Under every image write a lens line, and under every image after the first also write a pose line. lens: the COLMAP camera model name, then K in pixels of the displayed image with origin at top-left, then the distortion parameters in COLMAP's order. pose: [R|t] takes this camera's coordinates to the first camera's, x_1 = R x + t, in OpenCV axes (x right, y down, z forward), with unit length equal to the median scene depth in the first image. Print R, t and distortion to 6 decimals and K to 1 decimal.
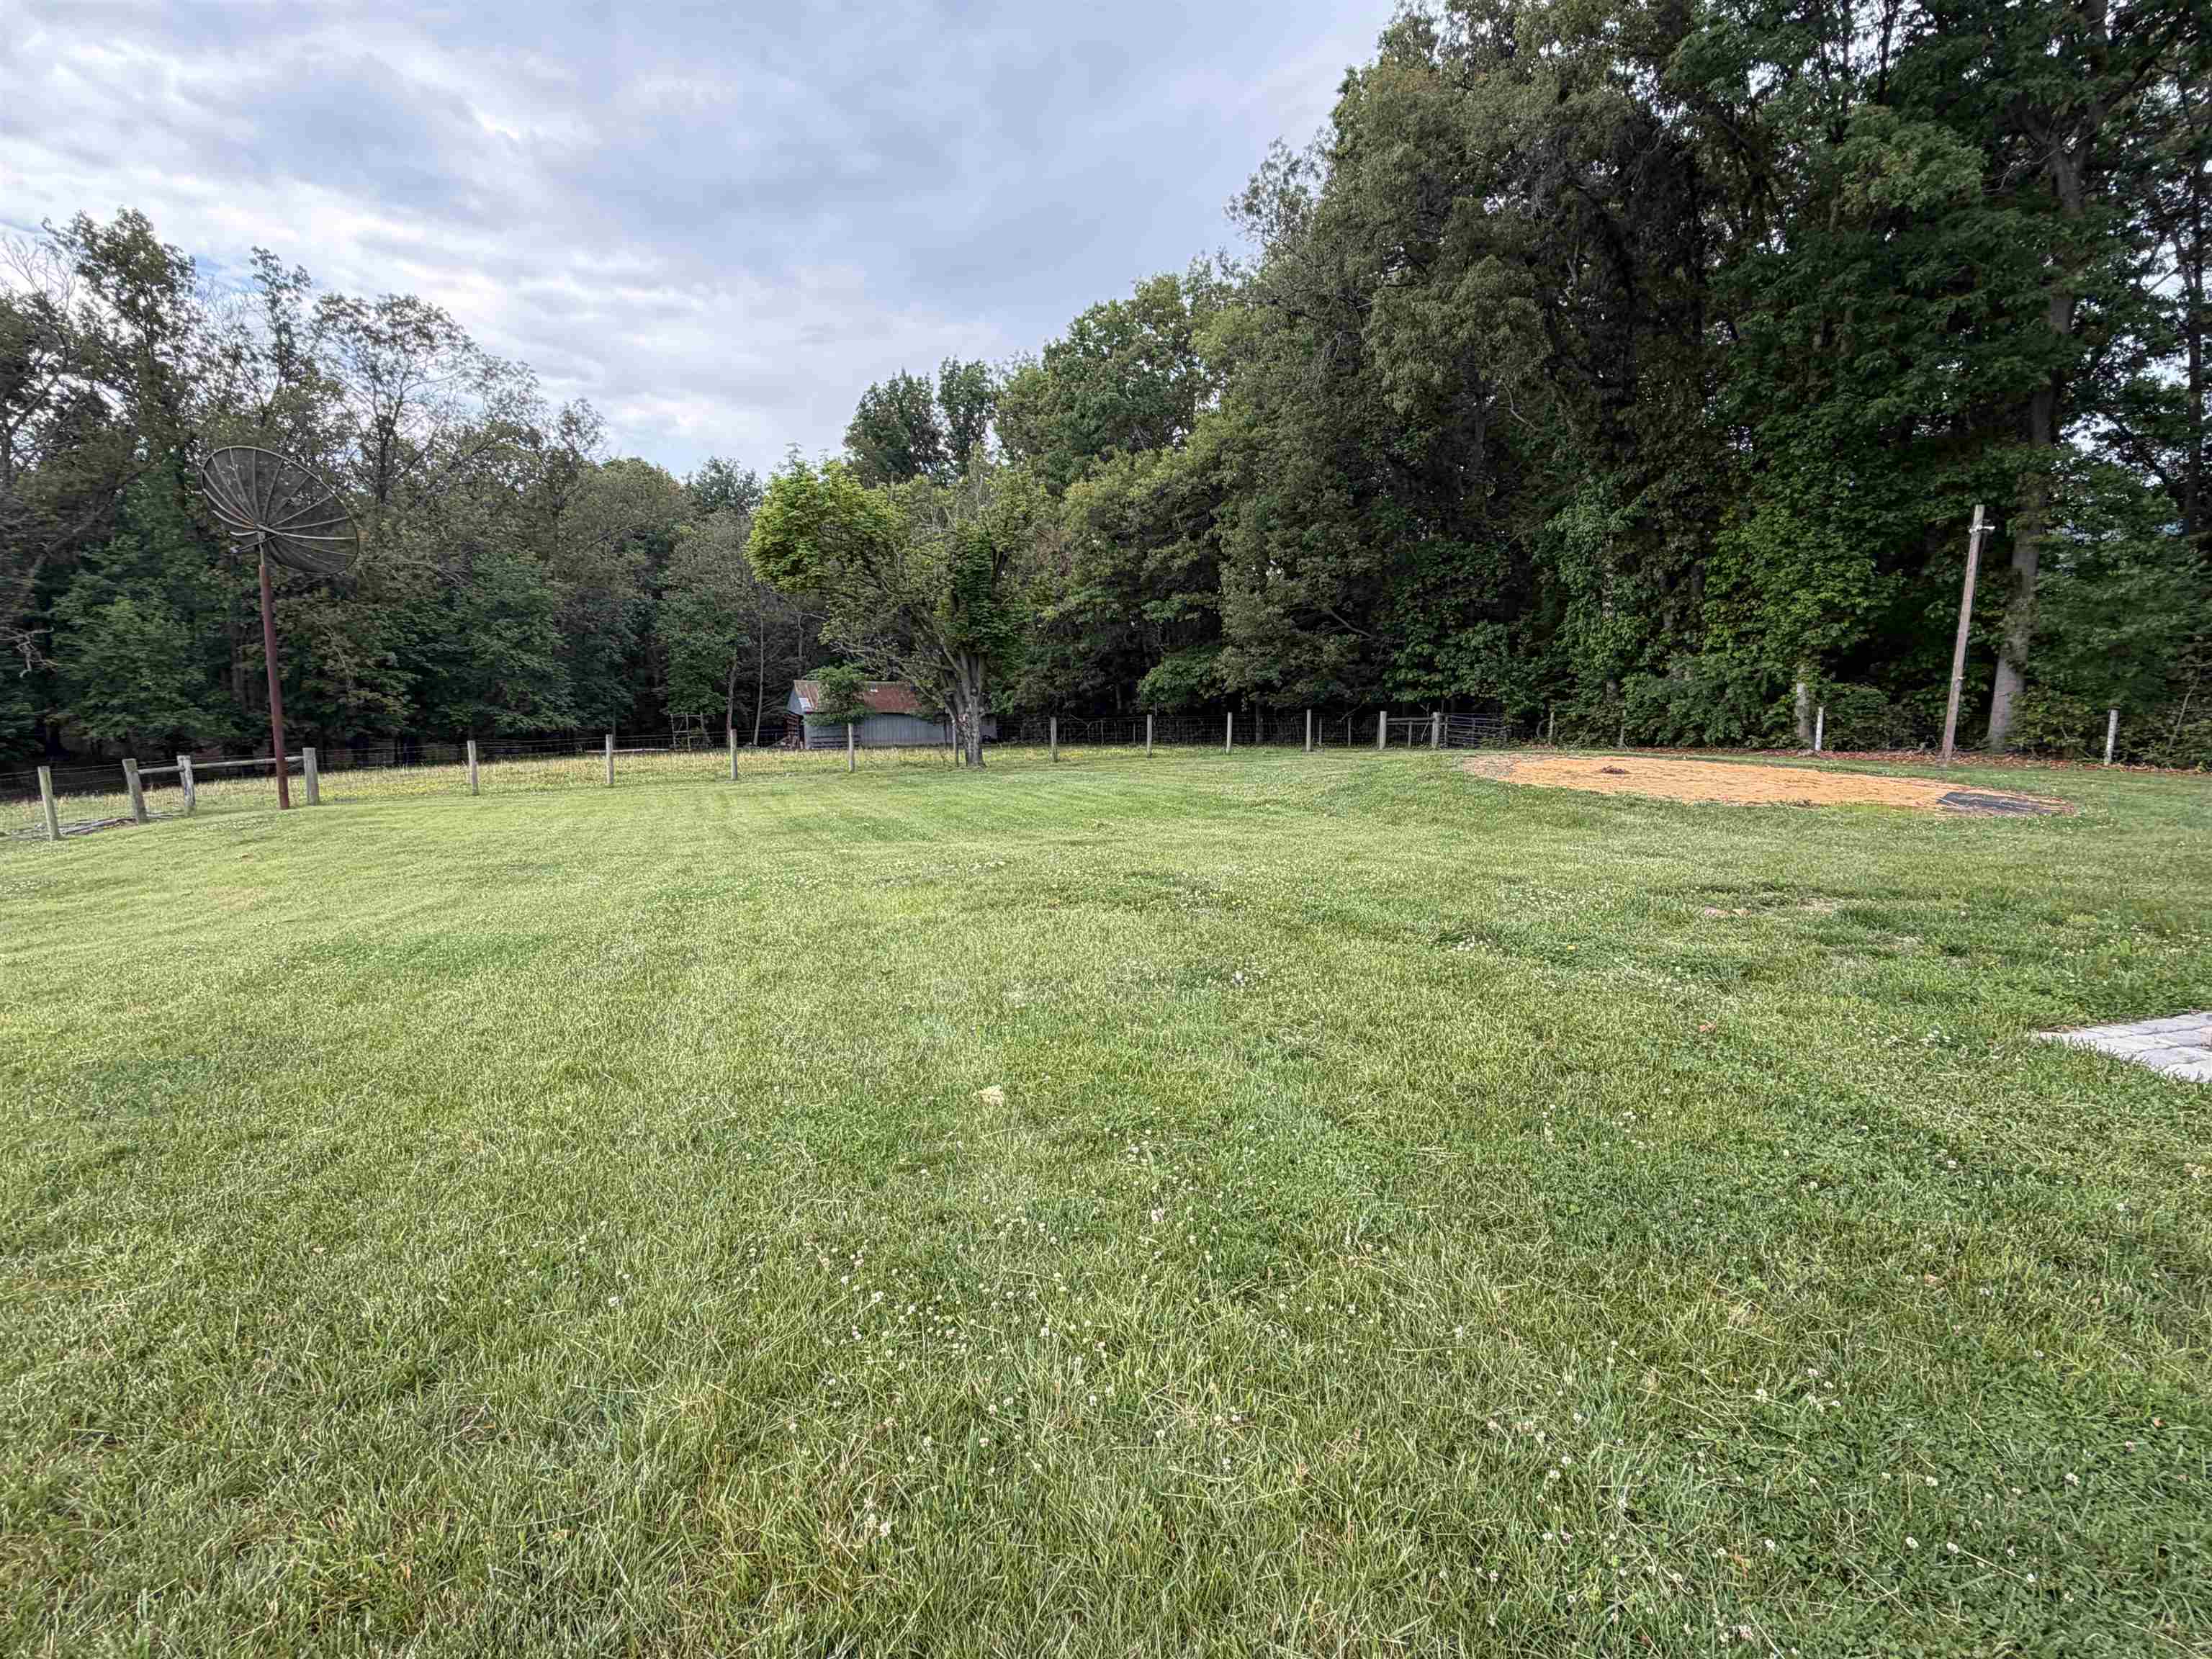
lens RADIAL K [[1078.1, 0, 1106.3], [0, 1078.1, 834.2], [0, 0, 1]] dist [-0.003770, -0.001234]
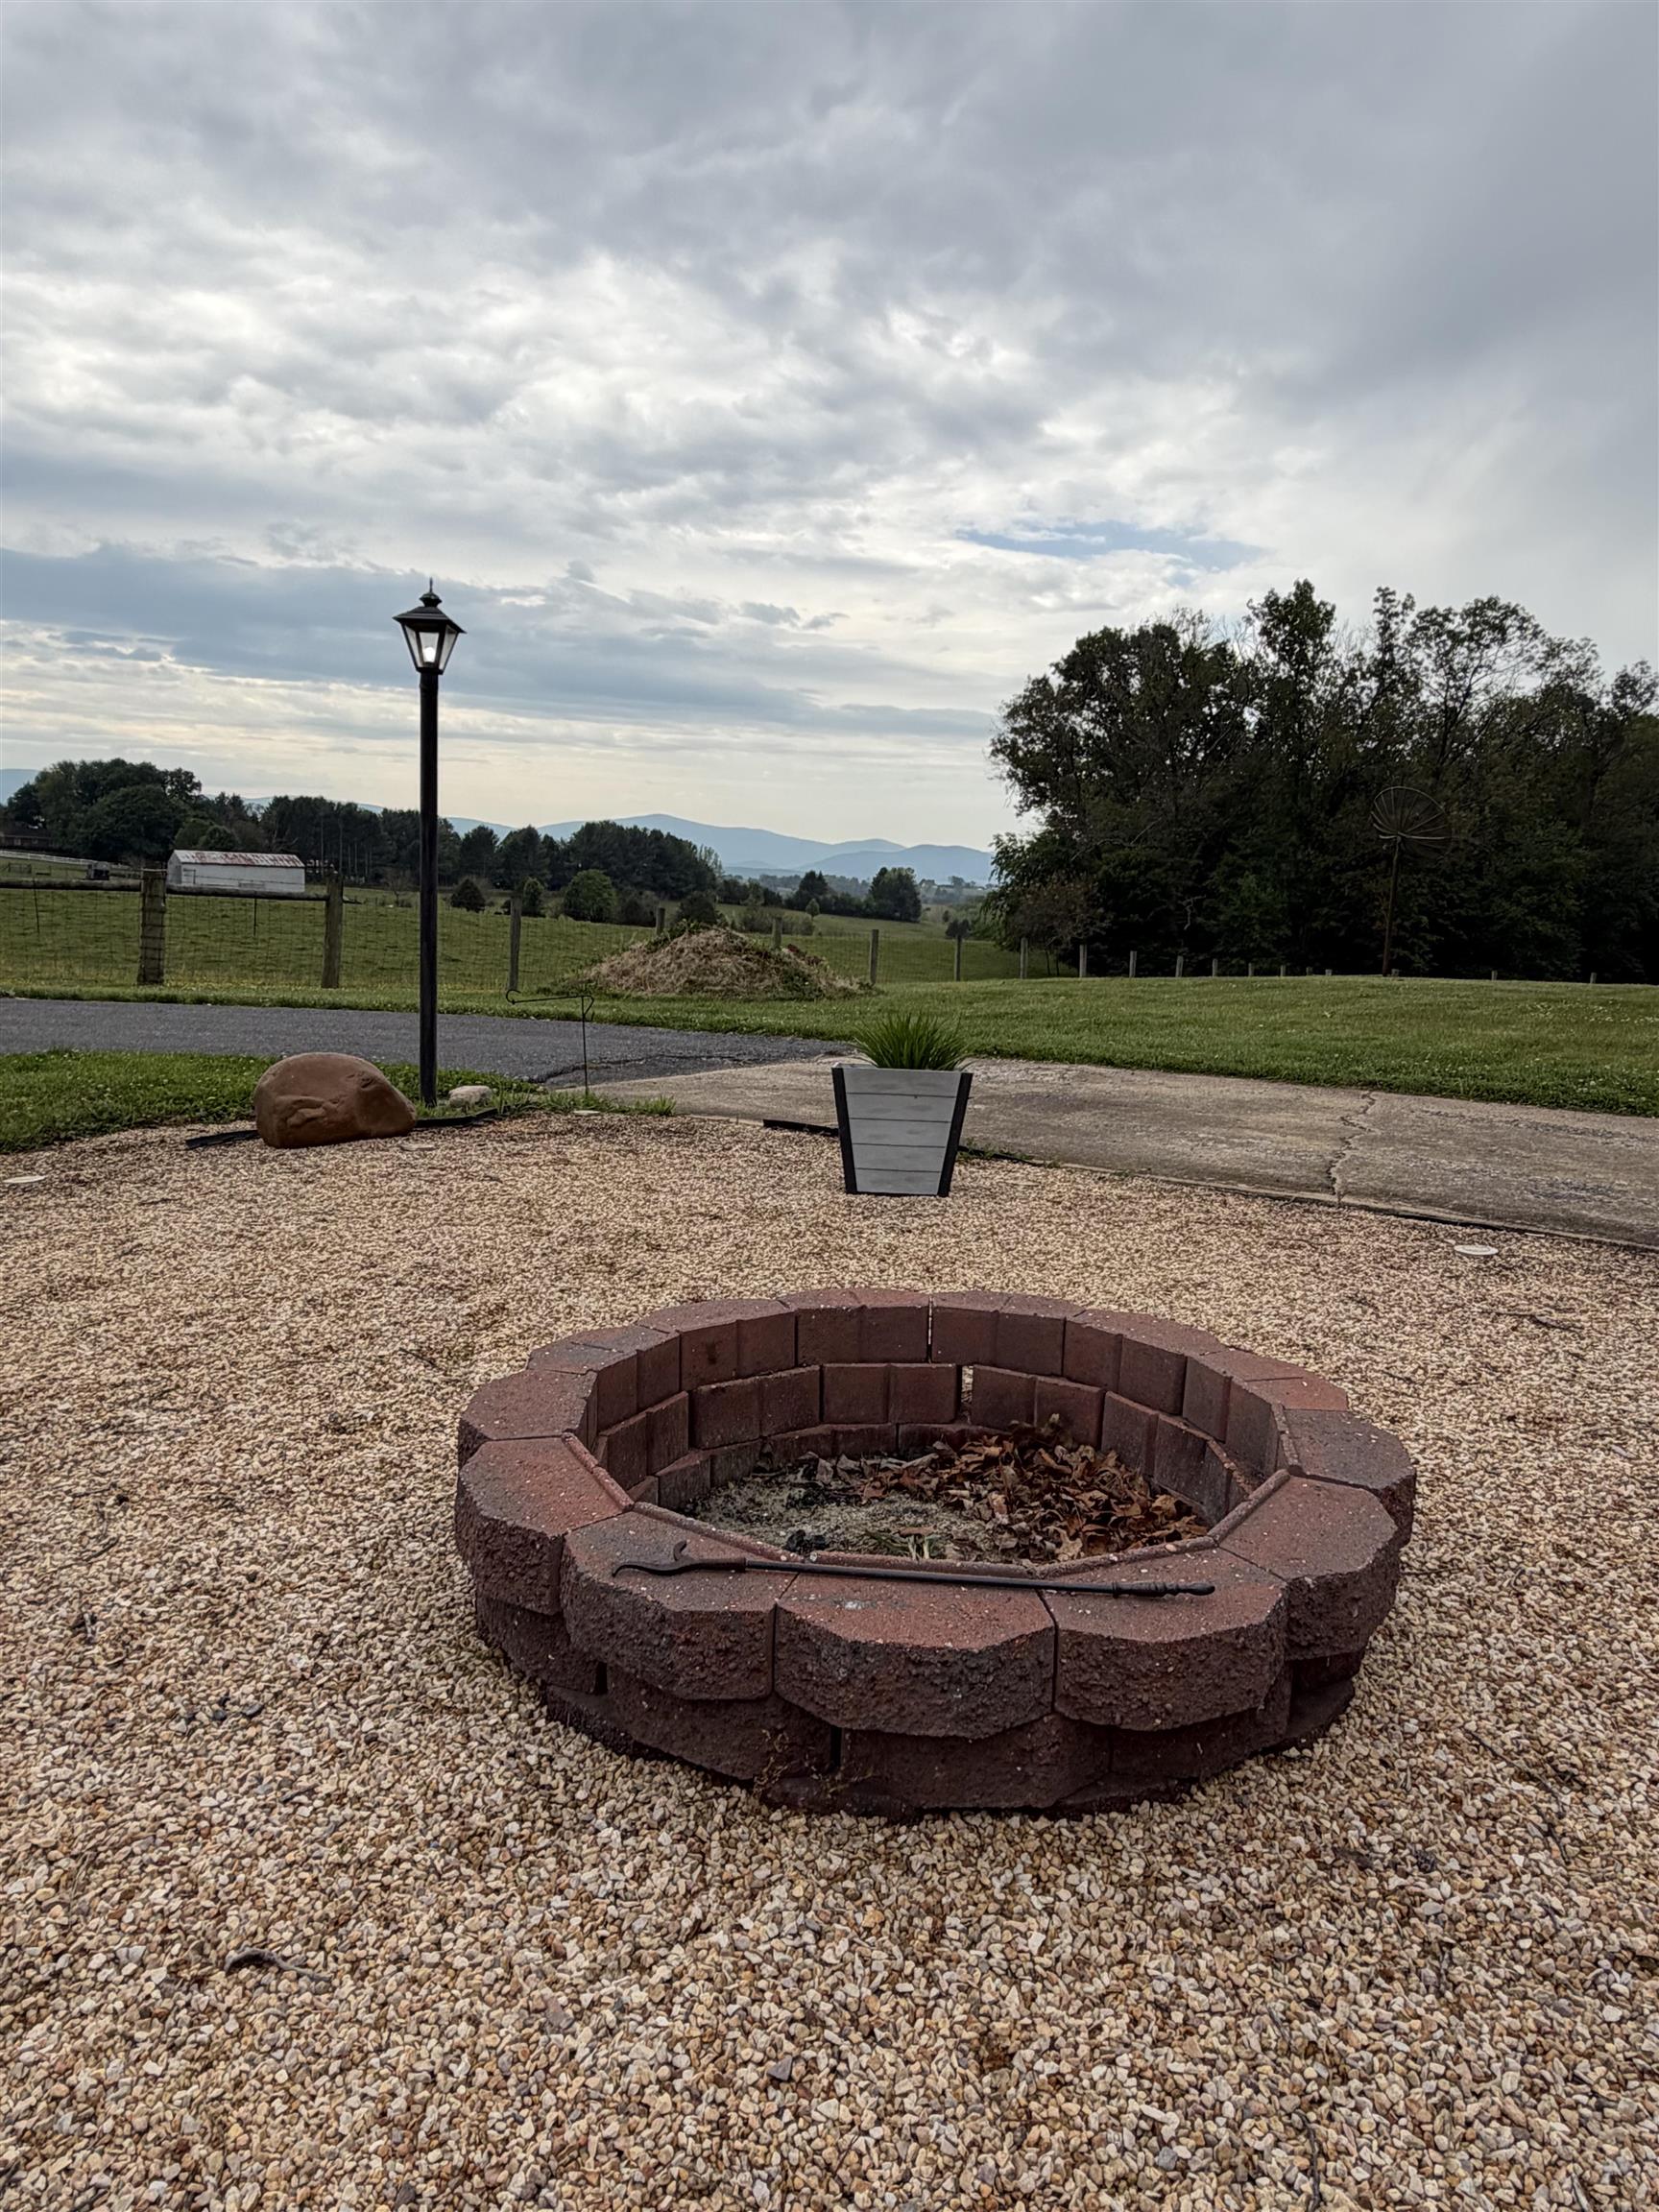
lens RADIAL K [[1417.7, 0, 831.2], [0, 1417.7, 1111.6], [0, 0, 1]] dist [0.003179, 0.000559]
pose [[0.581845, 0.123688, -0.803840, 0.199235], [-0.152852, 0.987386, 0.041291, 0.067486], [0.798807, 0.098843, 0.593411, -0.363709]]
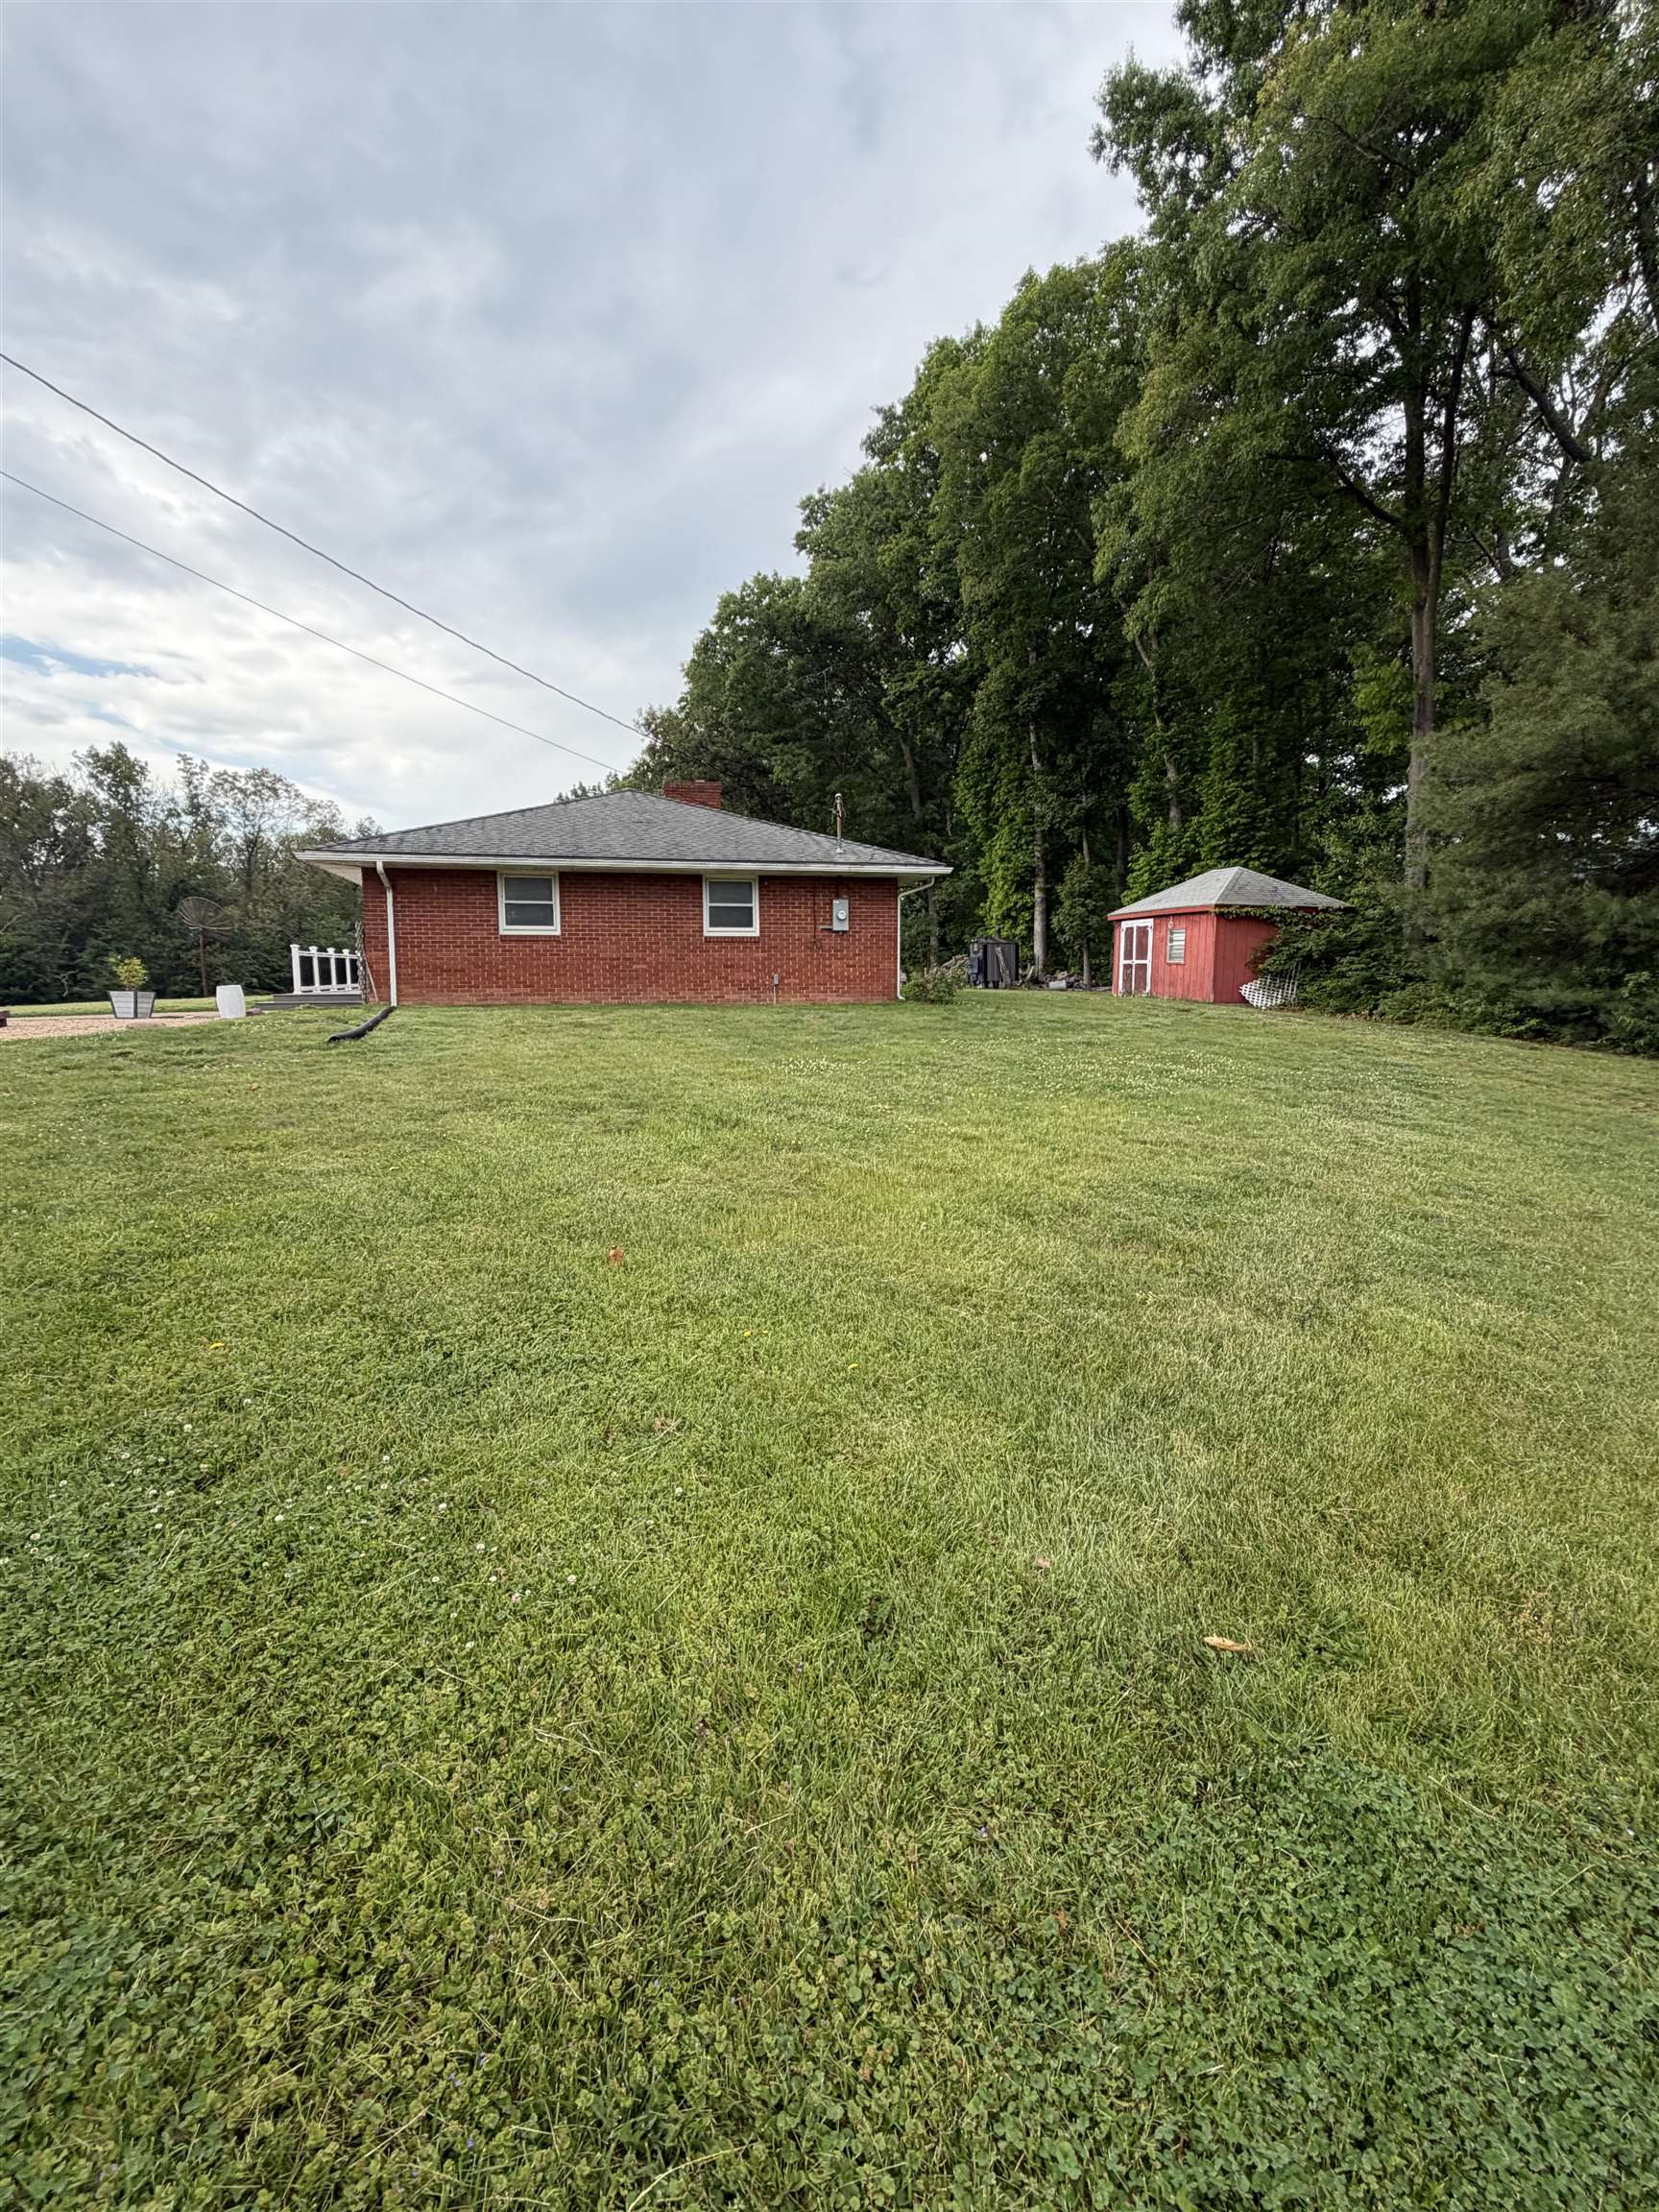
lens RADIAL K [[1032.4, 0, 833.2], [0, 1032.4, 1104.2], [0, 0, 1]] dist [0.000931, -0.000098]
pose [[0.996184, -0.022751, -0.084264, 0.371112], [0.019898, 0.999205, -0.034535, 0.101989], [0.084983, 0.032726, 0.995845, -0.528460]]
